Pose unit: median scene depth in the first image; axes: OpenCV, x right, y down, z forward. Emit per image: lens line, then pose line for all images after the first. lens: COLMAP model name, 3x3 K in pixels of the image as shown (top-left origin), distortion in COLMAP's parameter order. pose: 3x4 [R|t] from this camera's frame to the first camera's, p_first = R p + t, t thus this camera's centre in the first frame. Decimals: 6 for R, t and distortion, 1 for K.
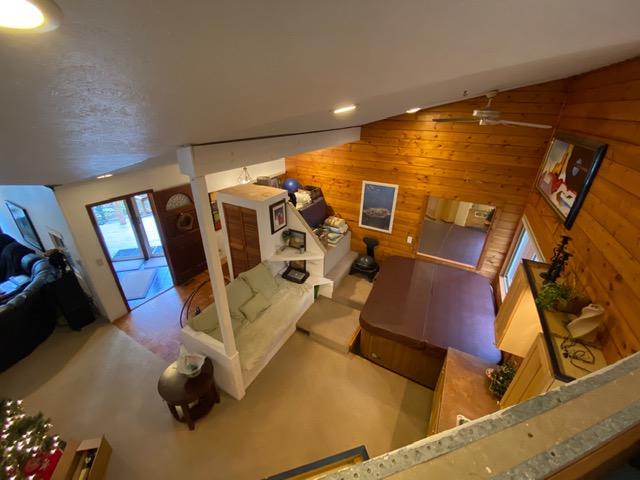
lens RADIAL K [[259.2, 0, 320.4], [0, 259.2, 237.5], [0, 0, 1]] dist [-0.003028, -0.004064]
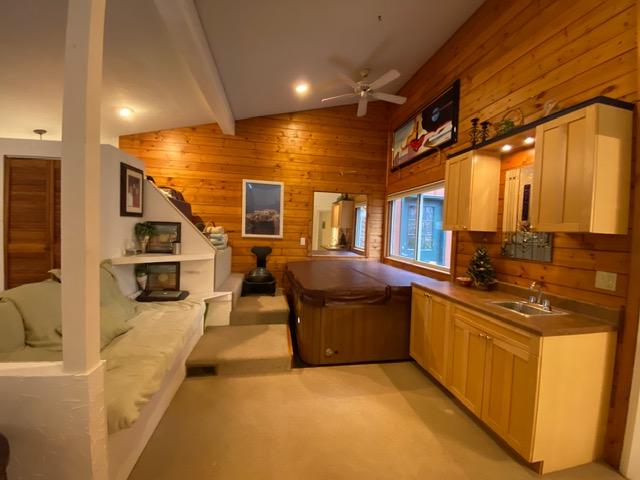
lens RADIAL K [[259.2, 0, 326.5], [0, 259.2, 241.4], [0, 0, 1]] dist [-0.003028, -0.004064]
pose [[0.759323, -0.022826, 0.650314, -0.193371], [0.281978, 0.912220, -0.297225, 0.309754], [-0.586445, 0.409064, 0.699106, 0.315852]]
